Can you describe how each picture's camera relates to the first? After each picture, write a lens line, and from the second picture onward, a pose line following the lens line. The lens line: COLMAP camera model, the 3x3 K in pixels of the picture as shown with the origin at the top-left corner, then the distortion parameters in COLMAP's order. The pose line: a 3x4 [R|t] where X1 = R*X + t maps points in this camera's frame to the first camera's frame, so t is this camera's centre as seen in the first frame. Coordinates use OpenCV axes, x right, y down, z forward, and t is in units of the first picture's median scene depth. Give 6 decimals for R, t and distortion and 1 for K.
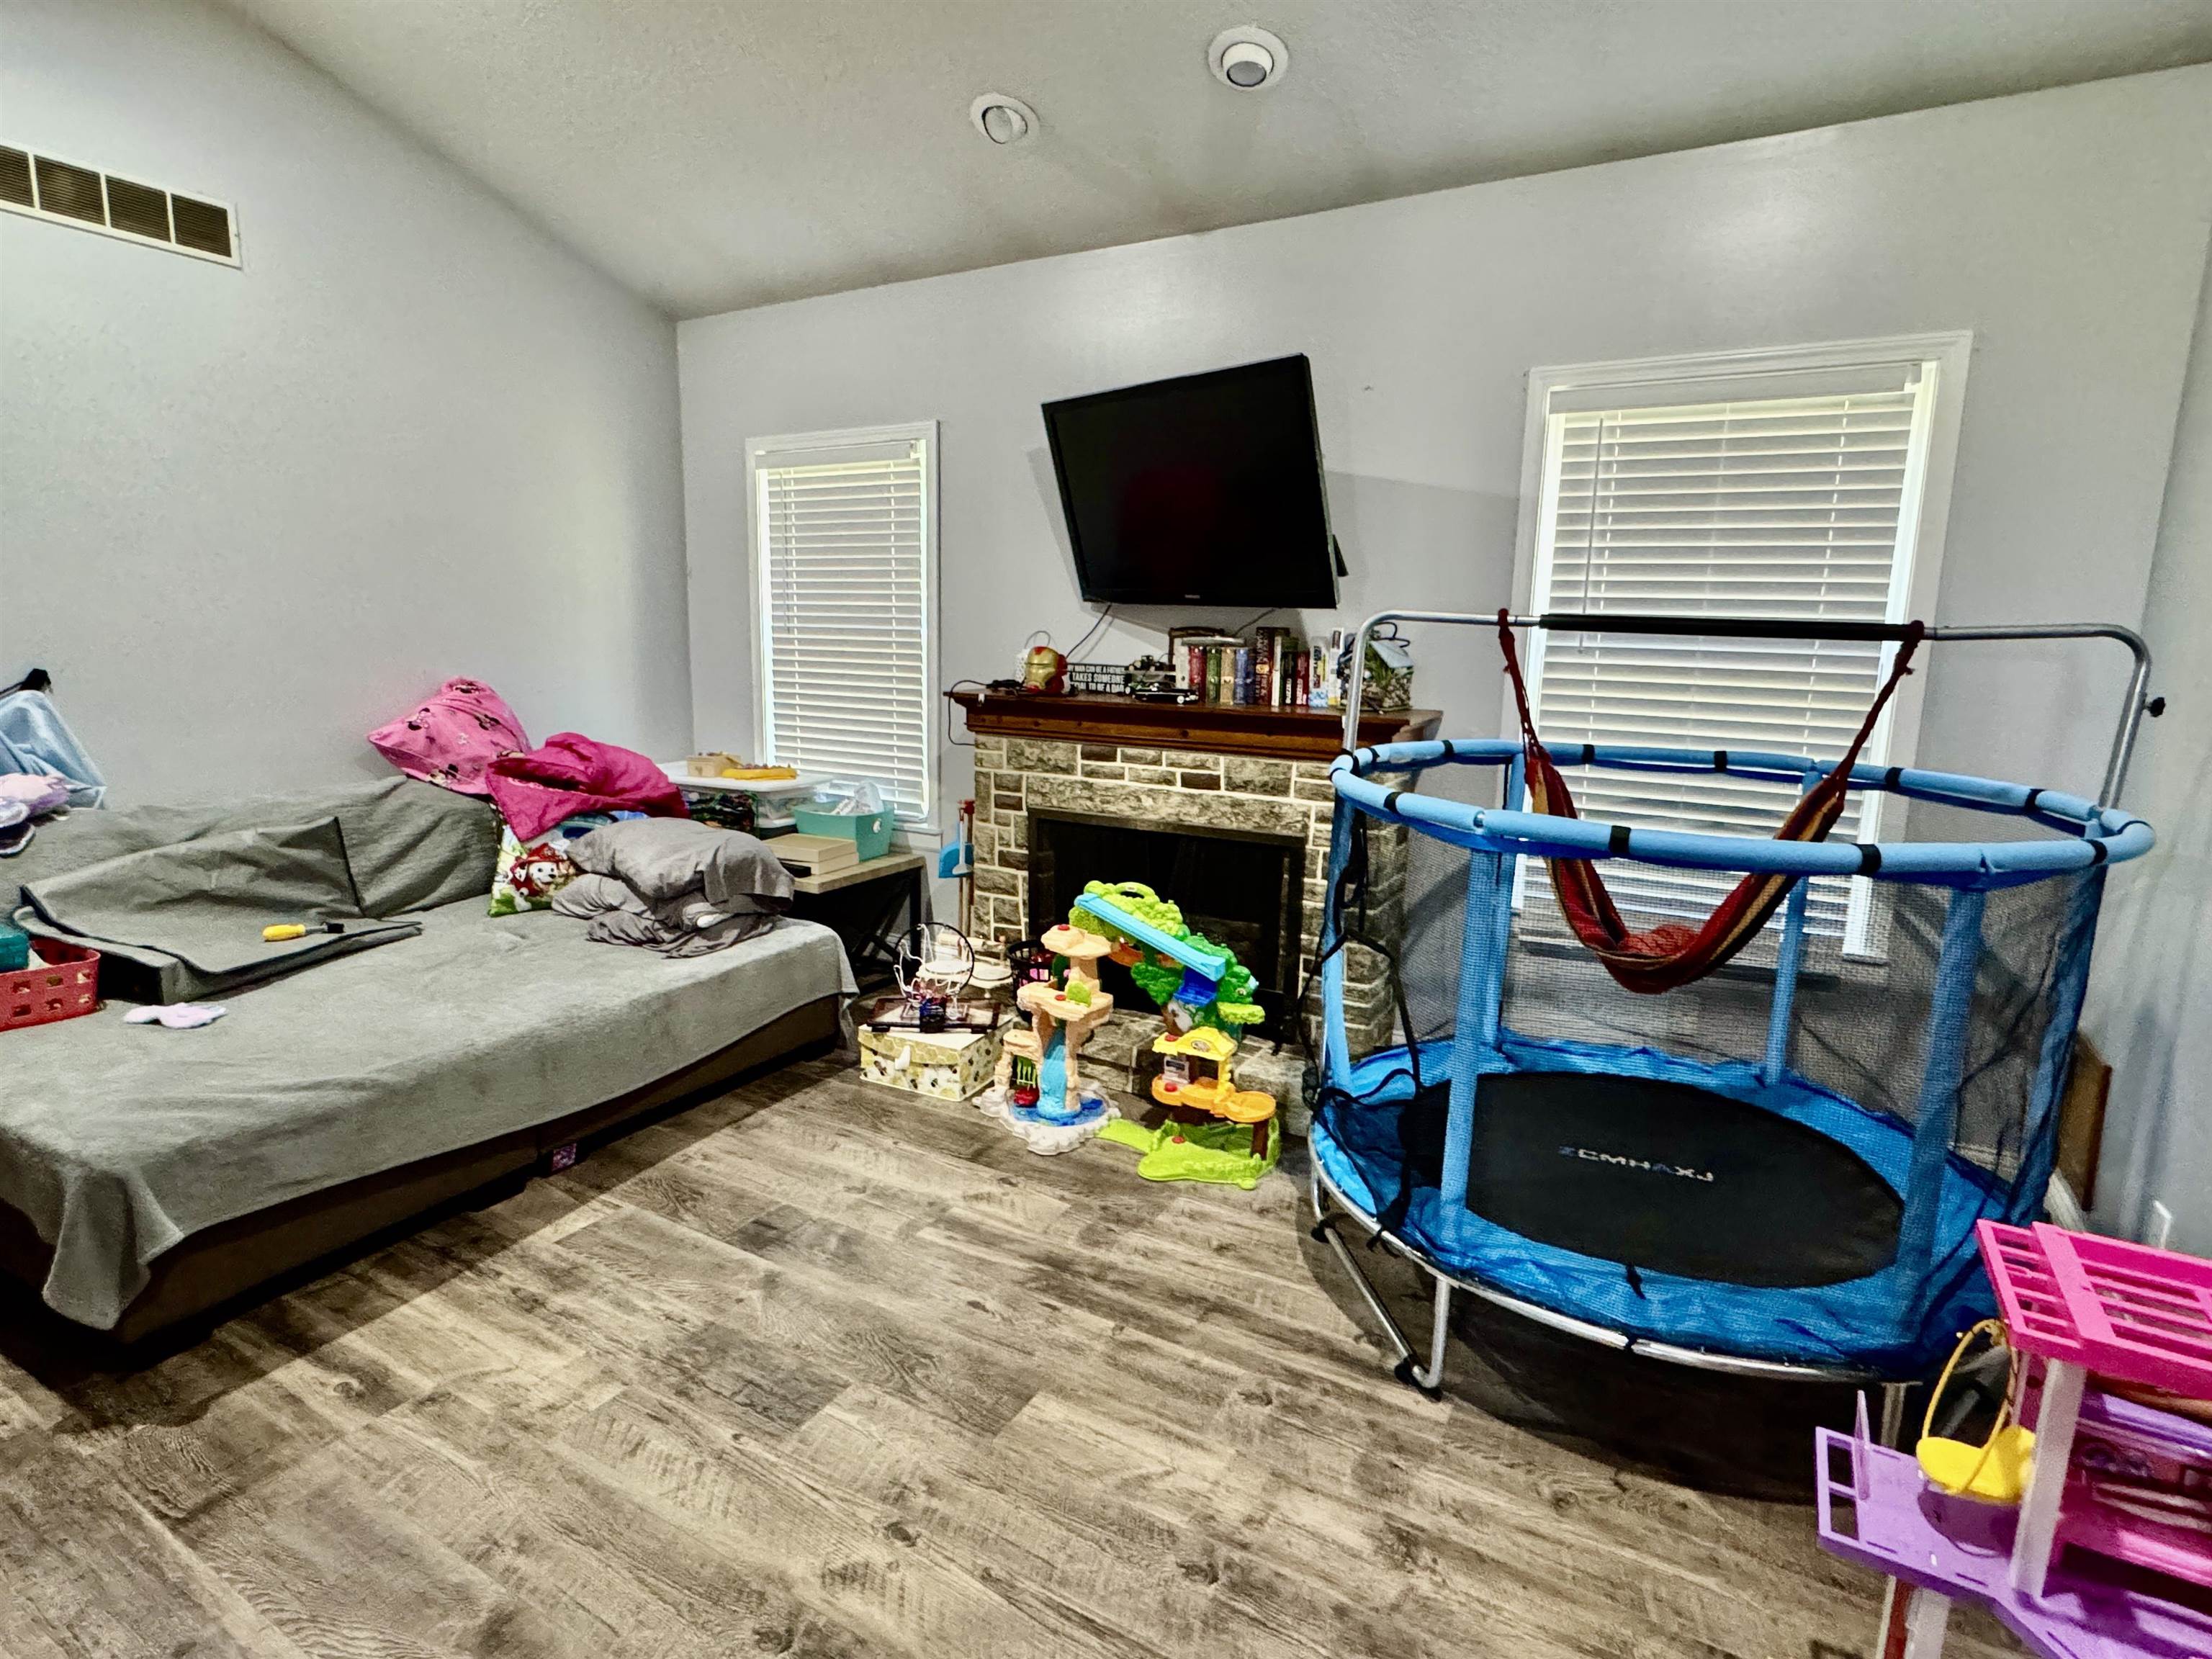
lens RADIAL K [[1140.5, 0, 1116.0], [0, 1140.5, 818.9], [0, 0, 1]] dist [-0.009433, -0.000490]
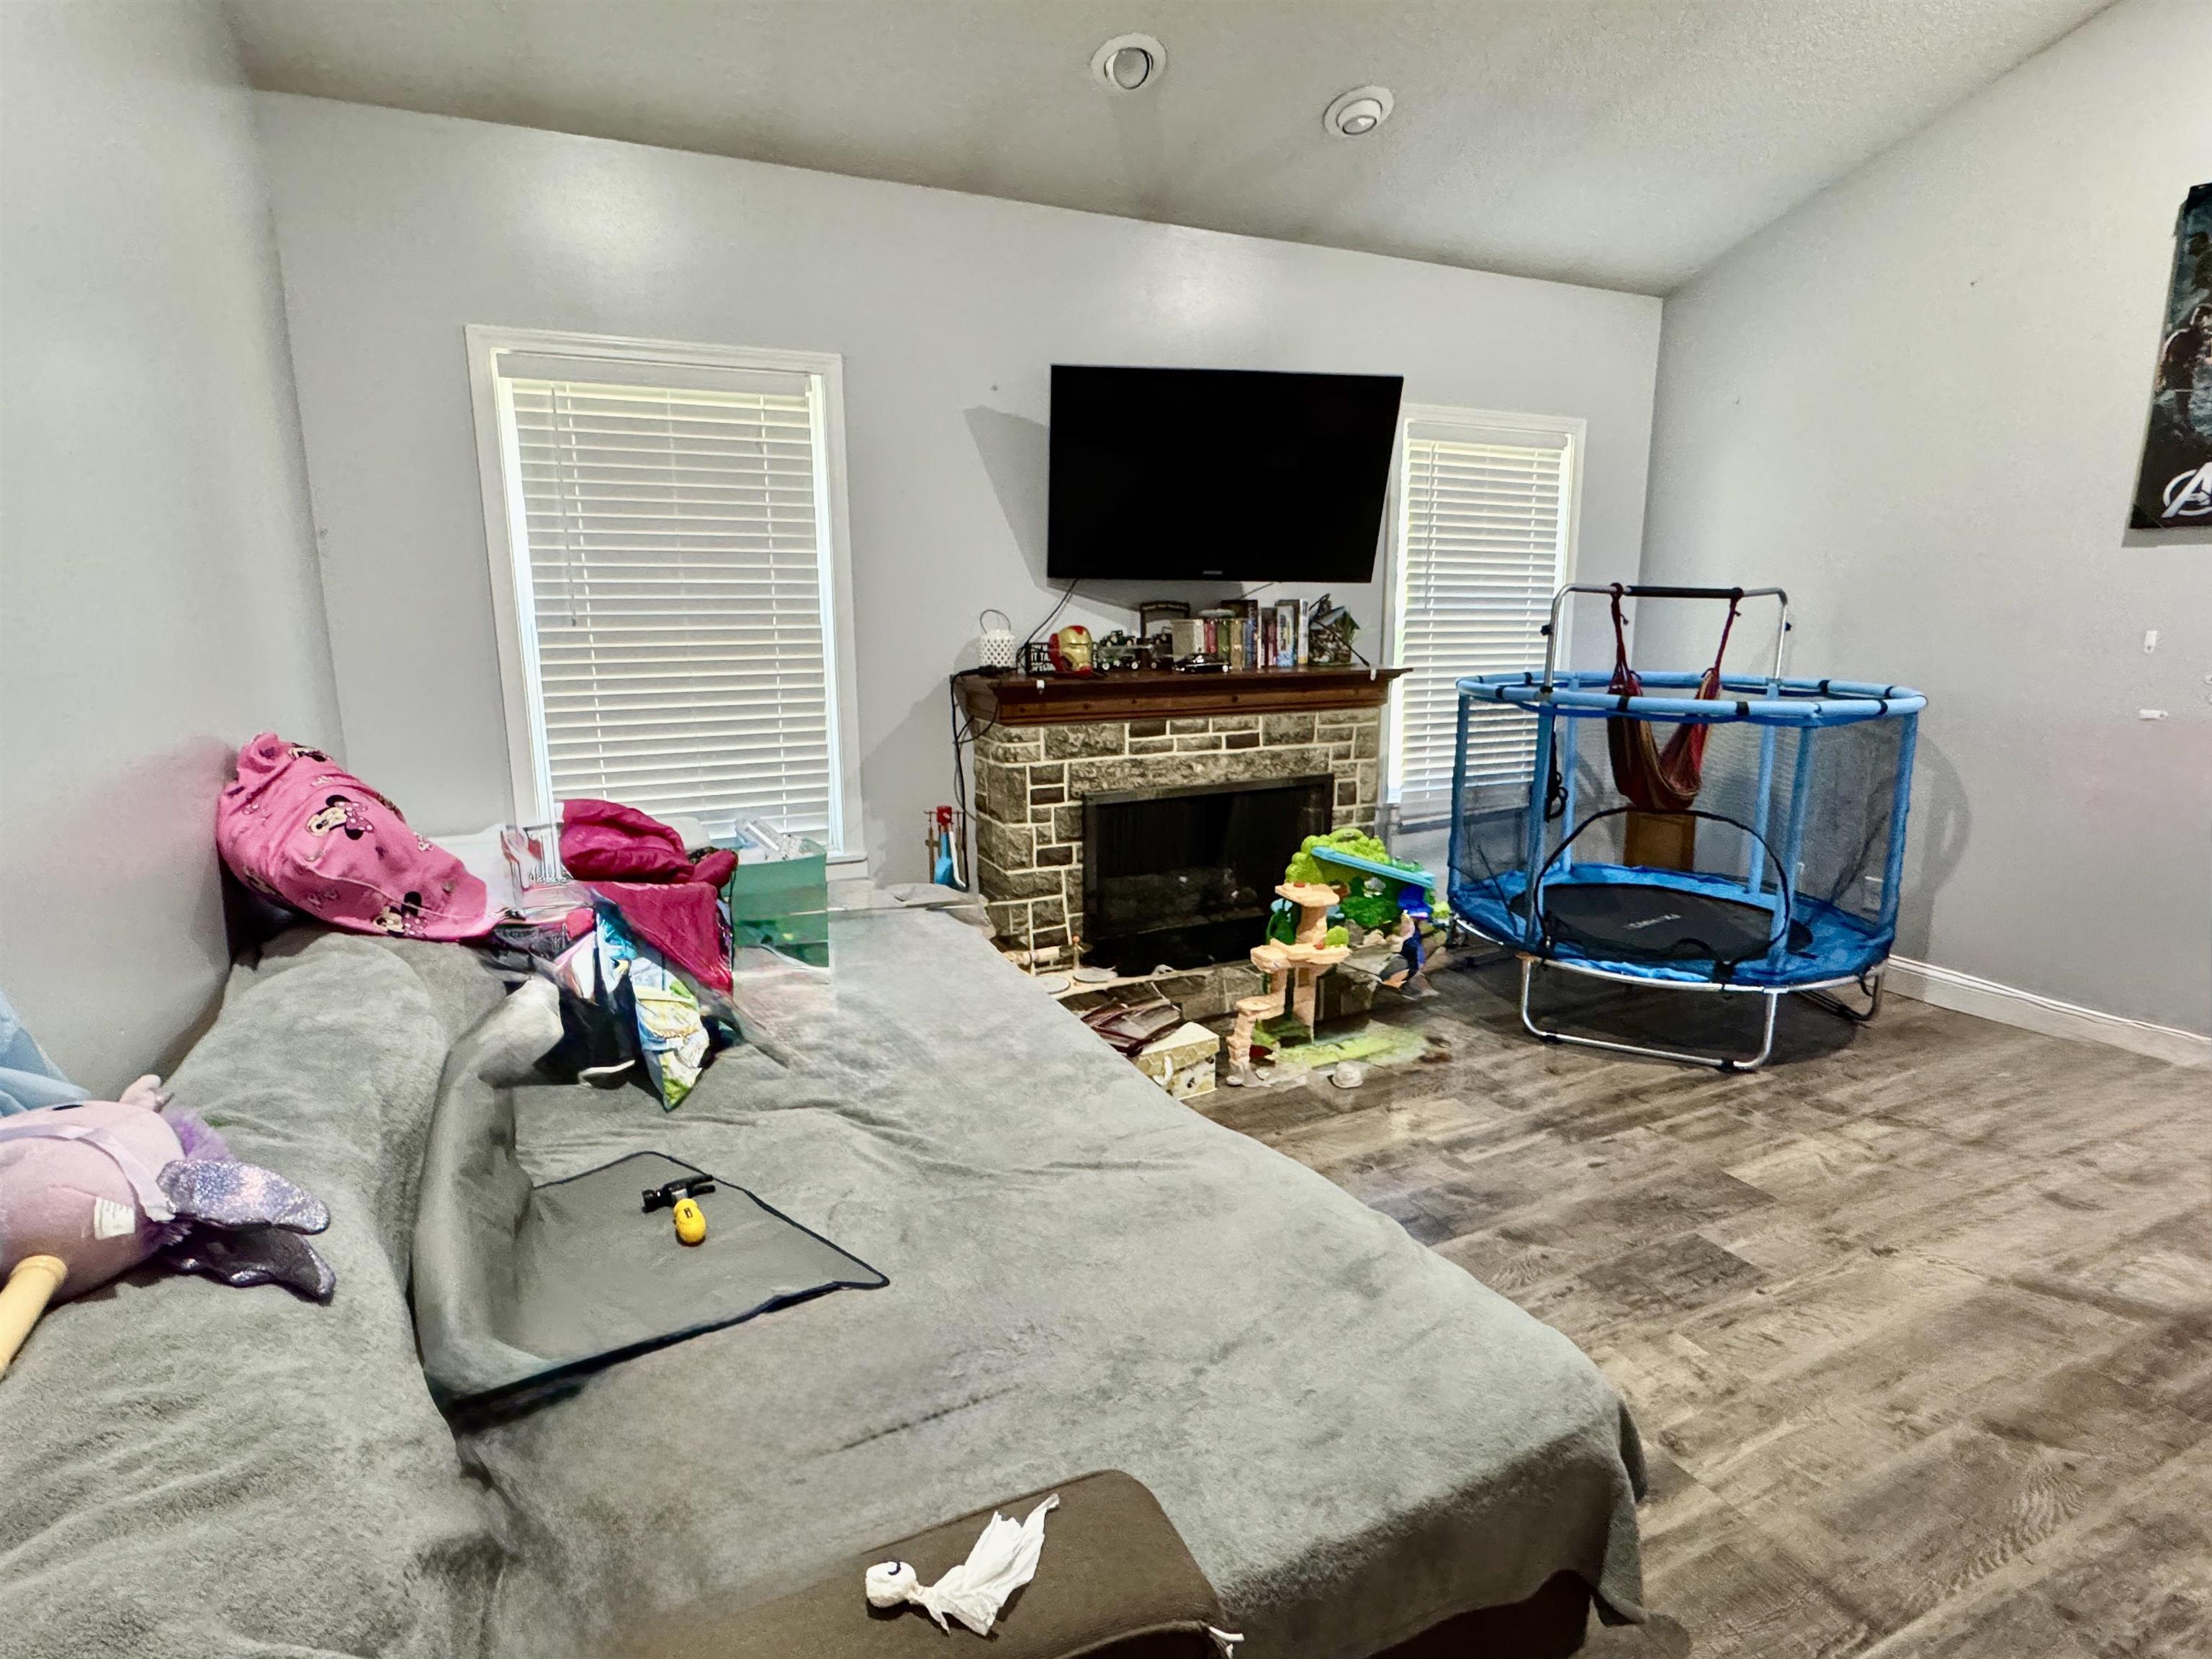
lens RADIAL K [[1114.7, 0, 1098.4], [0, 1114.7, 826.3], [0, 0, 1]] dist [-0.010442, -0.000760]
pose [[0.579761, -0.181764, 0.794254, -0.852282], [0.154655, 0.981628, 0.111755, -0.091164], [-0.799975, 0.058044, 0.597220, 0.457678]]
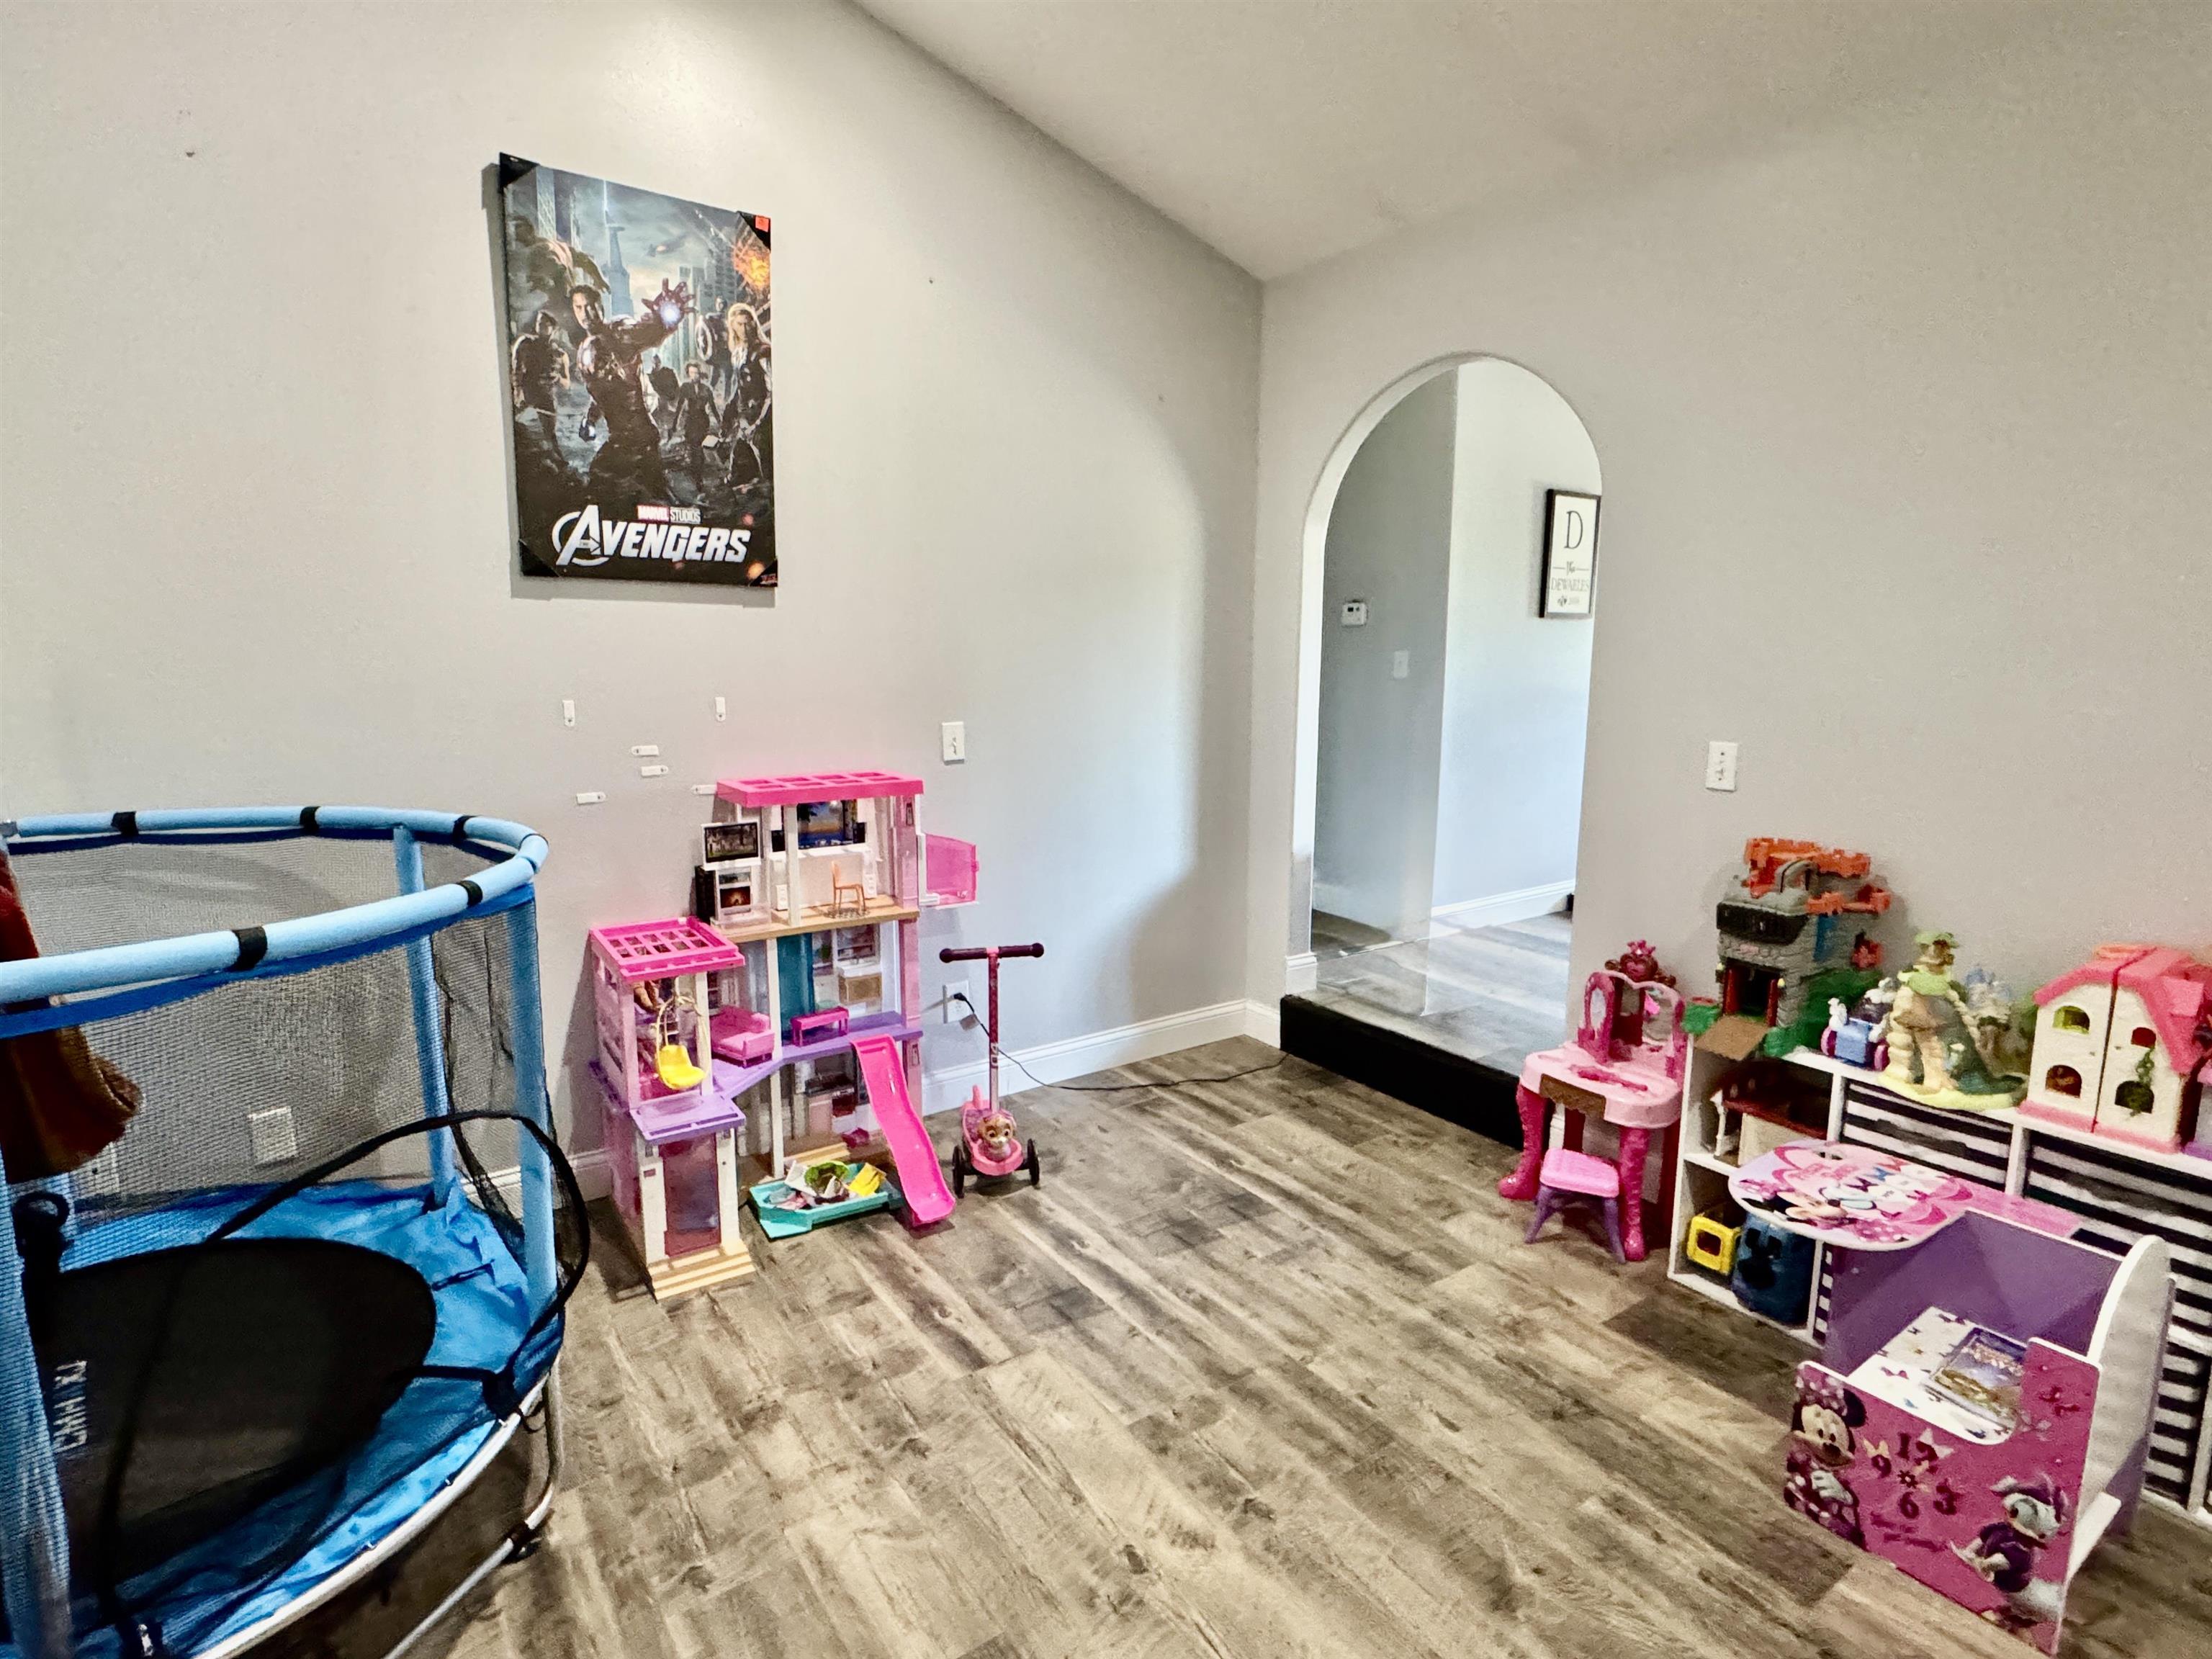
lens RADIAL K [[1114.7, 0, 1098.4], [0, 1114.7, 826.3], [0, 0, 1]] dist [-0.010442, -0.000760]
pose [[-0.899194, -0.090628, 0.428062, -0.257860], [0.054116, 0.947768, 0.314336, -0.151925], [-0.434191, 0.305814, -0.847323, 0.812523]]
